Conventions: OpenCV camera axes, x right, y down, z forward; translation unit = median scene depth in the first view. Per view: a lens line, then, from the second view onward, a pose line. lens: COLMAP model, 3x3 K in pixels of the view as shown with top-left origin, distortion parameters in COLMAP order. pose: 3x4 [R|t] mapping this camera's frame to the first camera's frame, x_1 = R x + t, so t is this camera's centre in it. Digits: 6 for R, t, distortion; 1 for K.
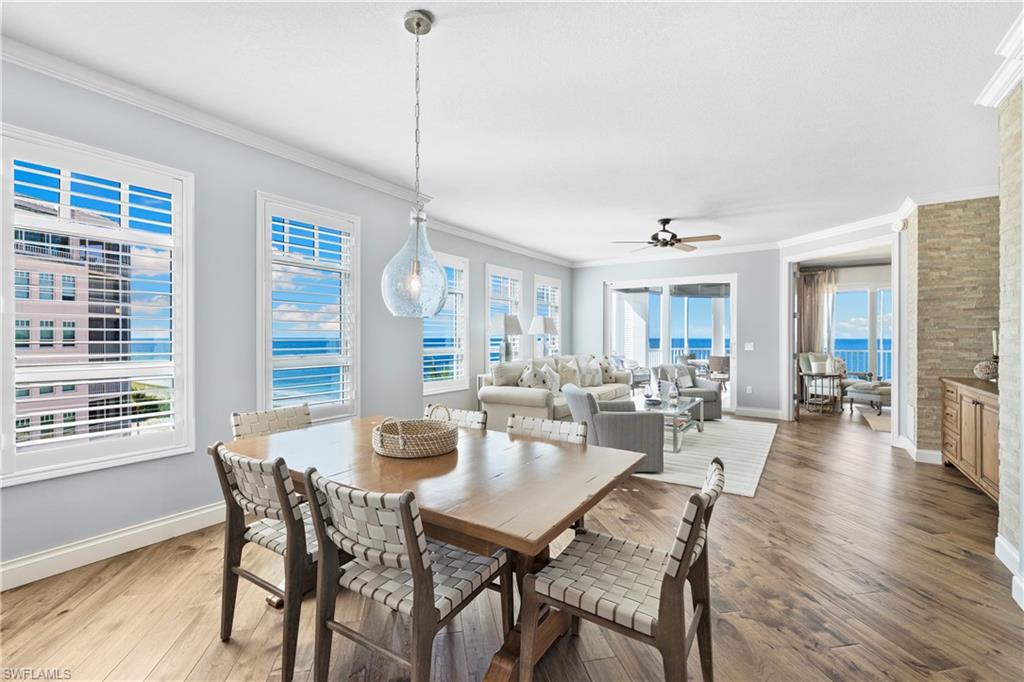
lens RADIAL K [[446.9, 0, 512.0], [0, 446.9, 341.0], [0, 0, 1]] dist [0.001657, 0.000731]
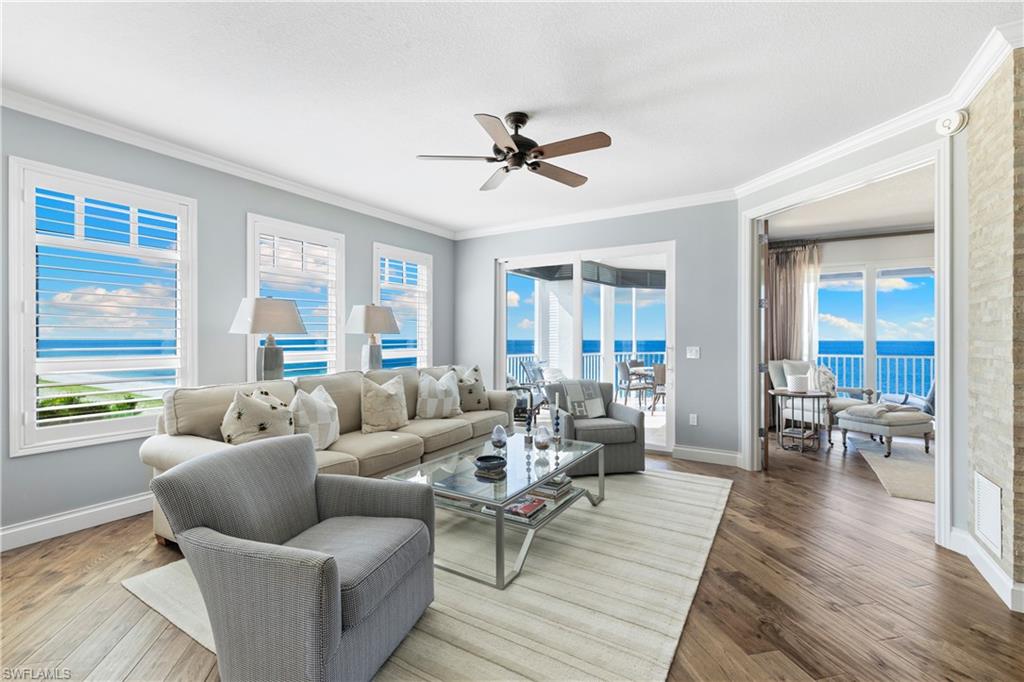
lens RADIAL K [[443.2, 0, 513.4], [0, 443.2, 339.3], [0, 0, 1]] dist [0.002419, 0.000406]
pose [[0.999272, 0.000866, 0.038149, 0.242106], [-0.000600, 0.999975, -0.007001, -0.001992], [-0.038154, 0.006973, 0.999248, 0.361945]]
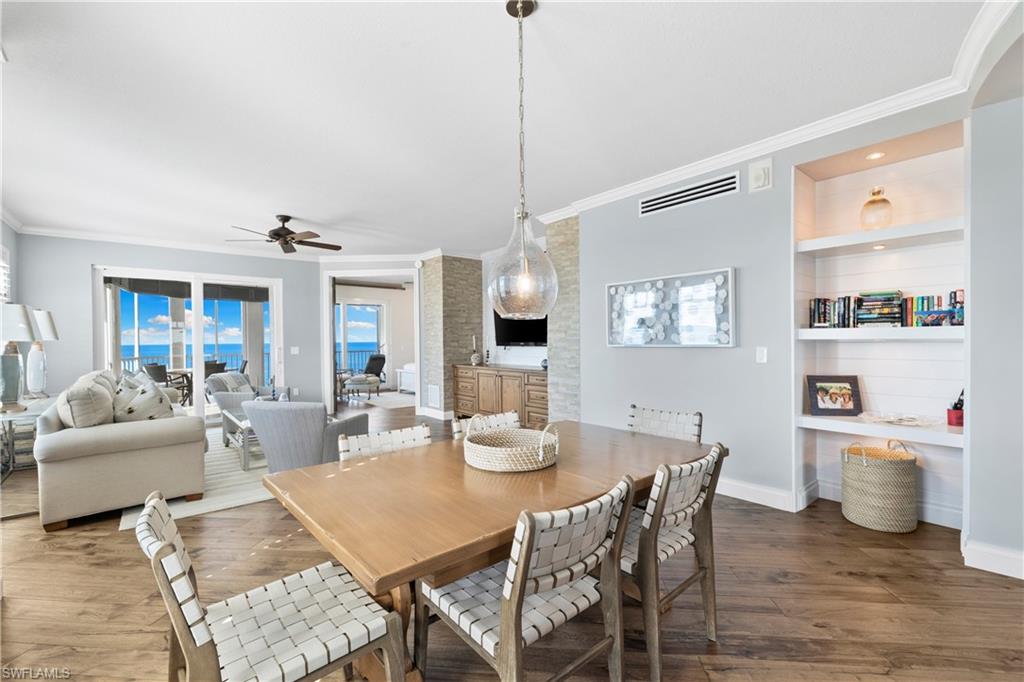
lens RADIAL K [[446.9, 0, 512.0], [0, 446.9, 341.0], [0, 0, 1]] dist [0.001657, 0.000731]
pose [[0.281480, -0.007525, 0.959538, -0.324177], [0.018274, 0.999830, 0.002480, -0.003020], [-0.959393, 0.016837, 0.281570, 0.215525]]
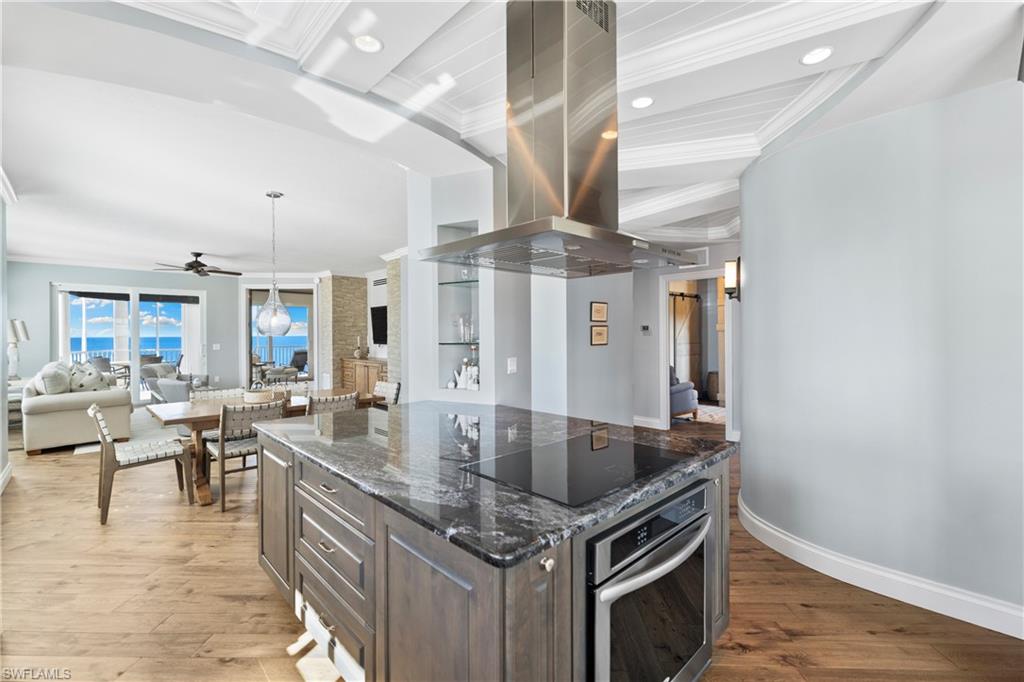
lens RADIAL K [[444.6, 0, 512.7], [0, 444.6, 332.8], [0, 0, 1]] dist [0.000898, 0.000102]
pose [[0.214836, -0.000330, 0.976650, -0.570520], [0.013382, 0.999907, -0.002606, -0.014104], [-0.976558, 0.013629, 0.214821, -0.150582]]
